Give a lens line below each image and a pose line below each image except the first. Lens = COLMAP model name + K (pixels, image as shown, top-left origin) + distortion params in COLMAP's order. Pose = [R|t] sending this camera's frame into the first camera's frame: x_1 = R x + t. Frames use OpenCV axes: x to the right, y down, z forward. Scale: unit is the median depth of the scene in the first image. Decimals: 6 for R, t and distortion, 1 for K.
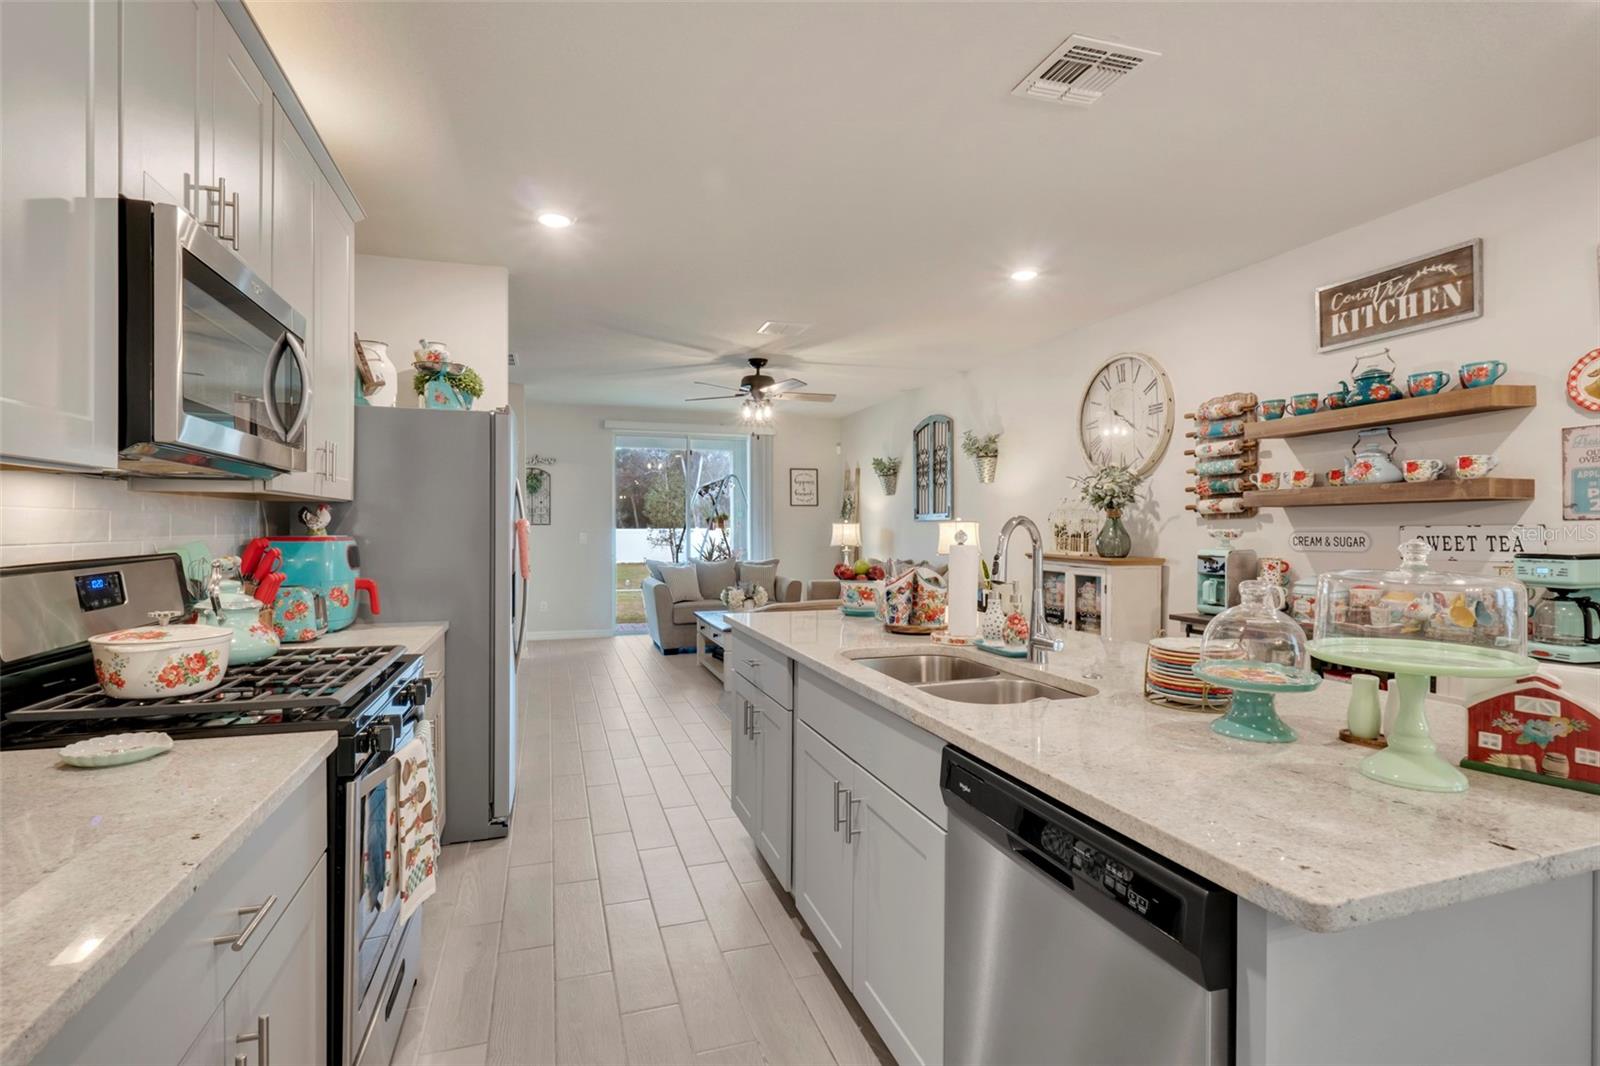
lens RADIAL K [[763.9, 0, 794.8], [0, 763.9, 504.0], [0, 0, 1]] dist [0.004109, 0.000319]
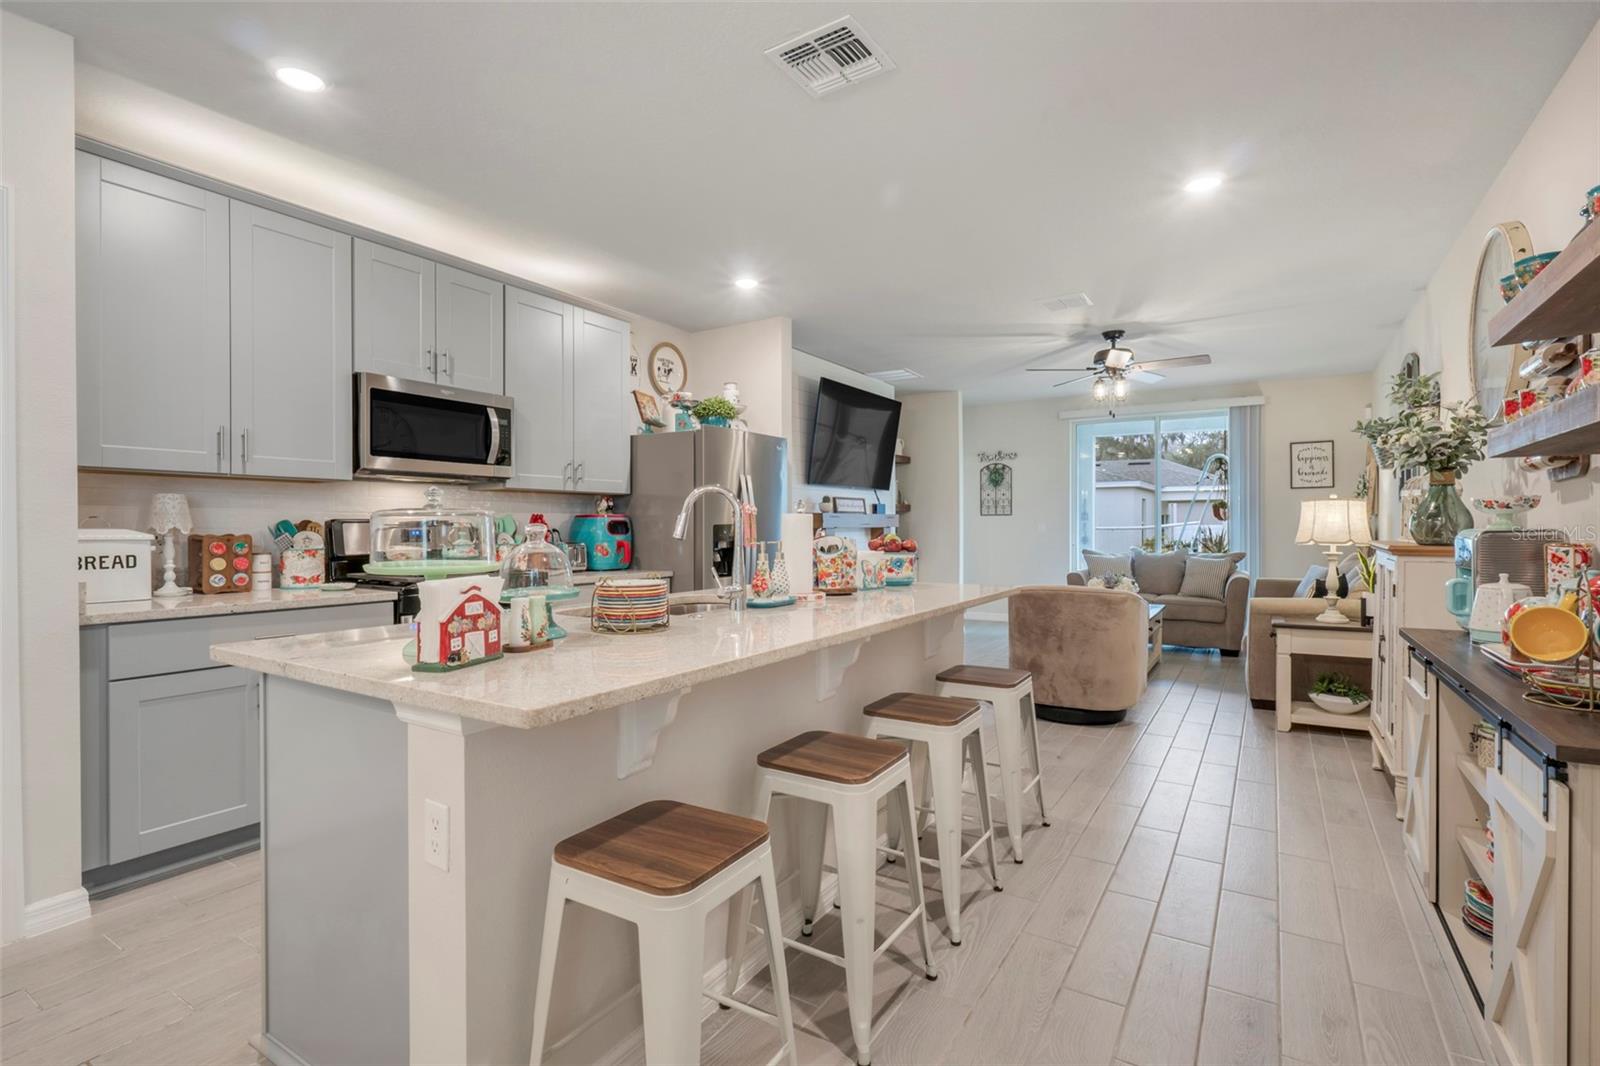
lens RADIAL K [[750.4, 0, 809.3], [0, 750.4, 533.1], [0, 0, 1]] dist [-0.001837, 0.000336]
pose [[0.640901, 0.006364, -0.767597, 0.414671], [0.025203, 0.999252, 0.029327, 0.019434], [0.767210, -0.038142, 0.640261, 0.125428]]
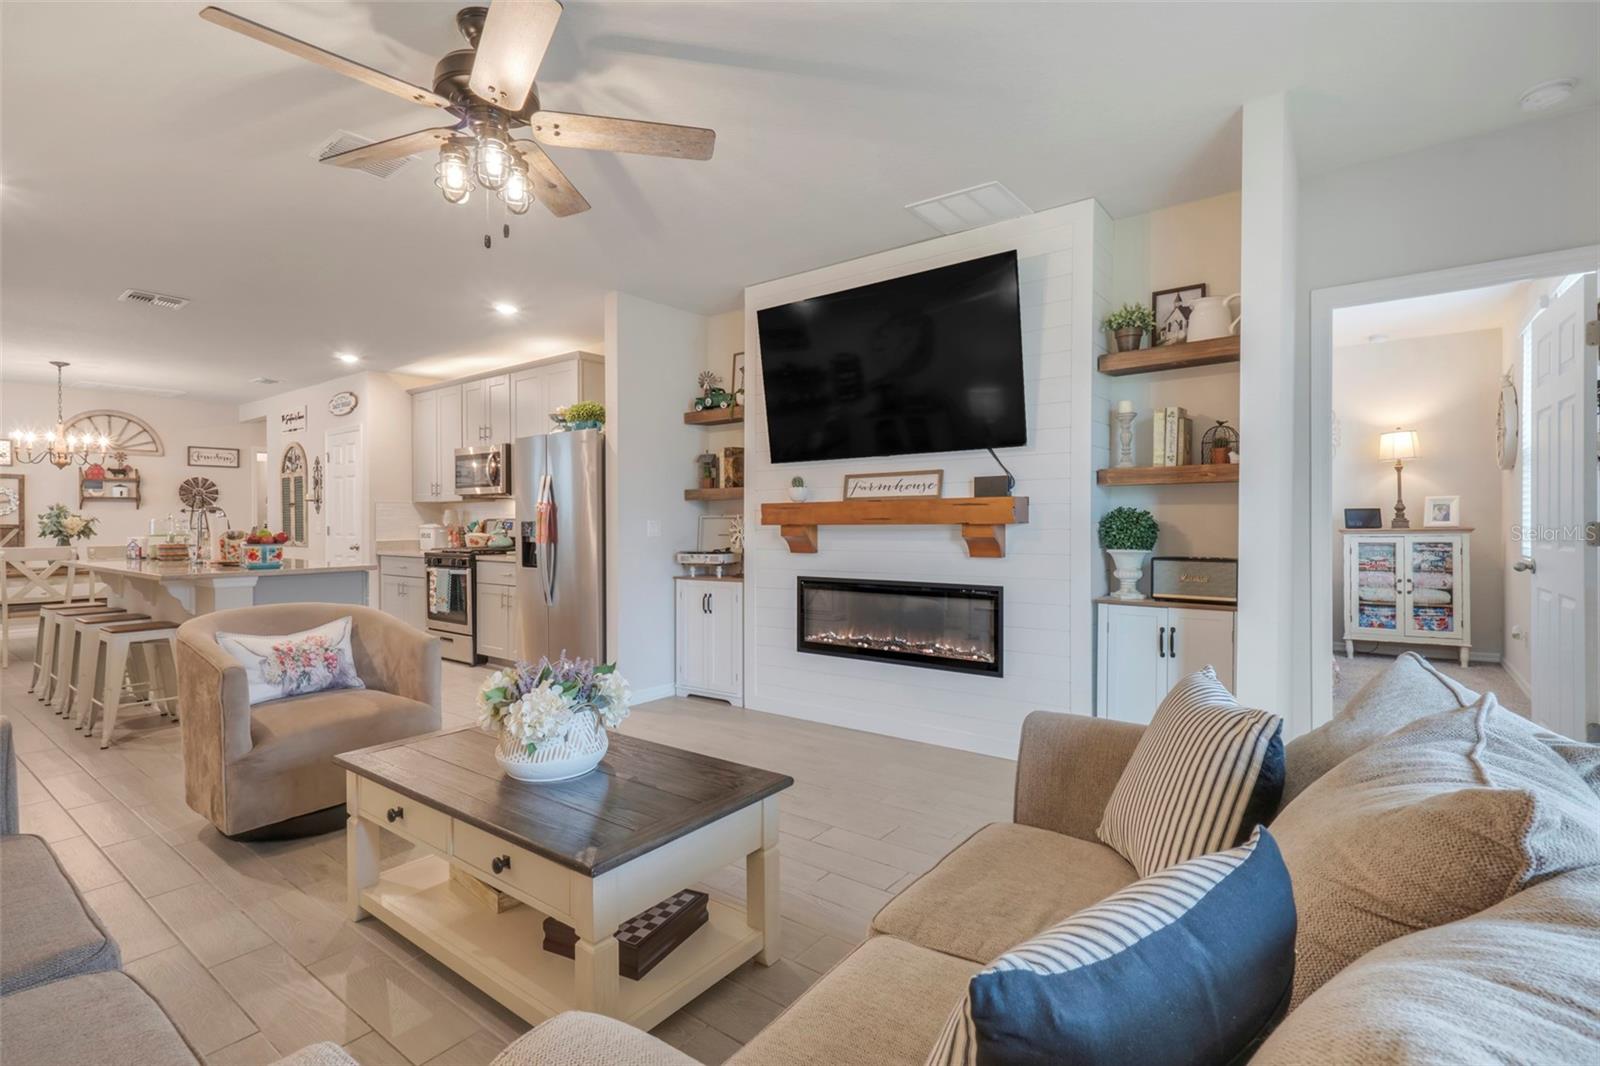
lens RADIAL K [[750.4, 0, 801.8], [0, 750.4, 519.3], [0, 0, 1]] dist [-0.001837, 0.000336]
pose [[-0.824565, 0.002501, -0.565762, 0.028631], [0.022218, 0.999362, -0.027963, 0.056349], [0.565331, -0.035627, -0.824094, 1.354313]]
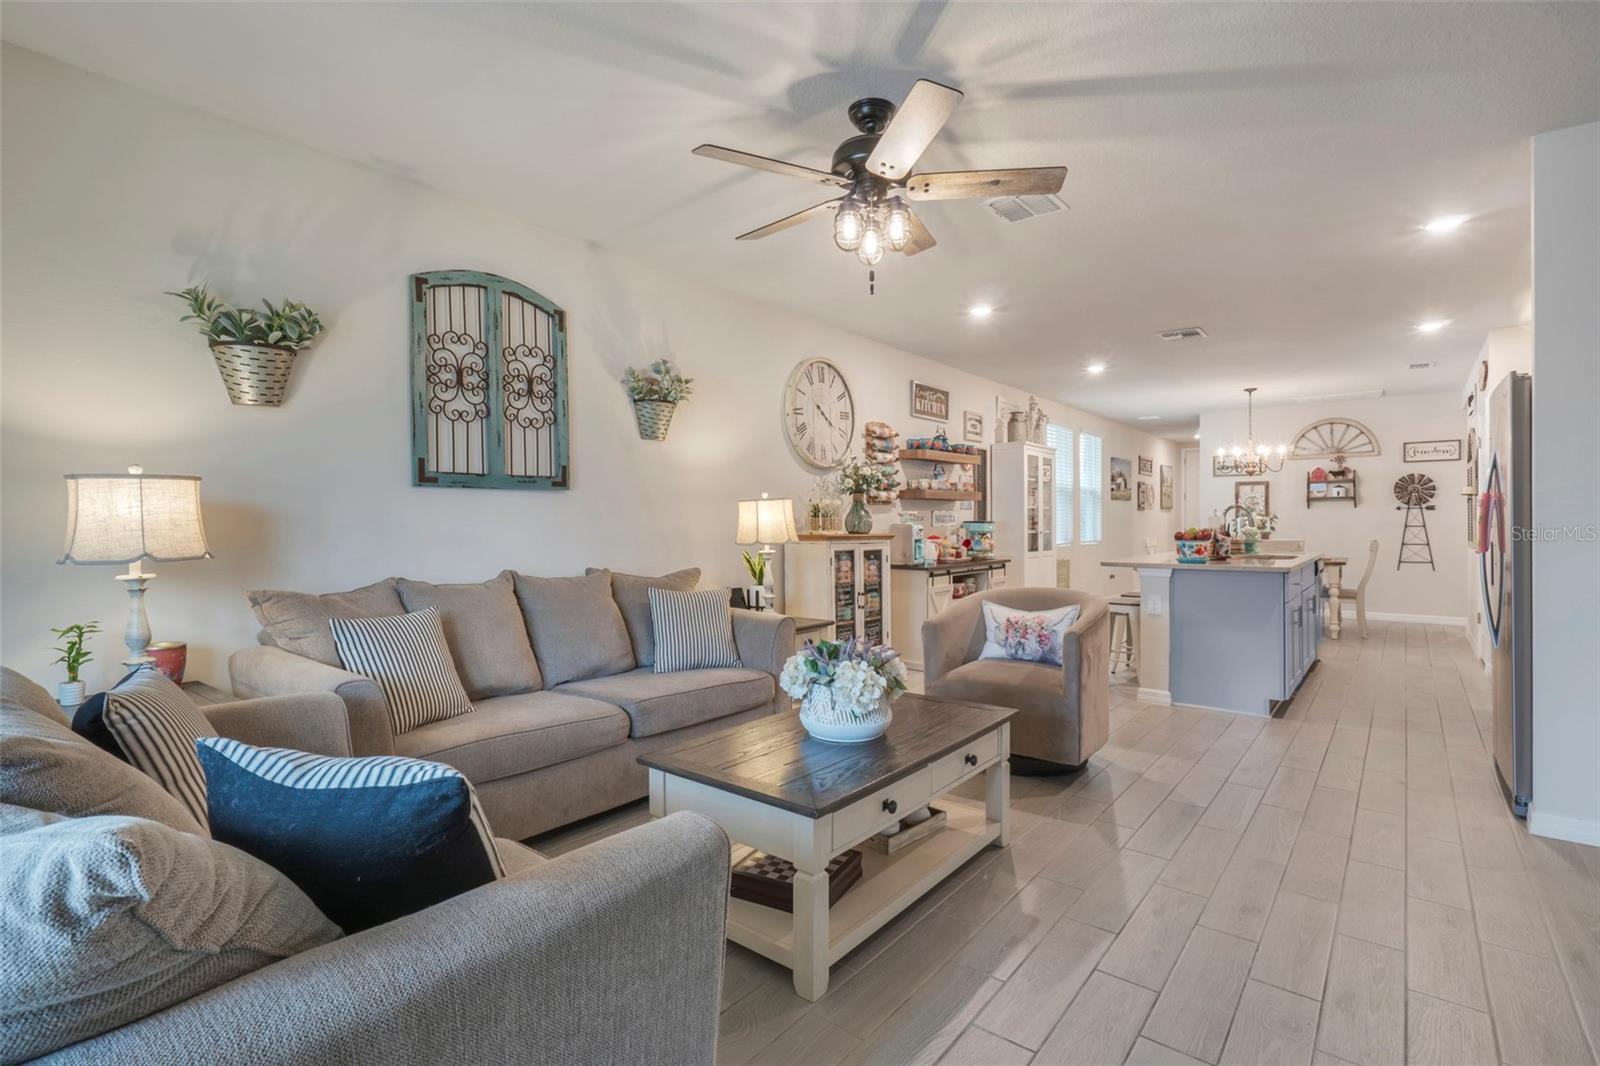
lens RADIAL K [[750.4, 0, 790.9], [0, 750.4, 523.7], [0, 0, 1]] dist [-0.001837, 0.000336]
pose [[-0.537027, -0.000679, 0.843565, -0.376350], [-0.024553, 0.999589, -0.014826, 0.052928], [-0.843208, -0.028674, -0.536823, 1.252646]]
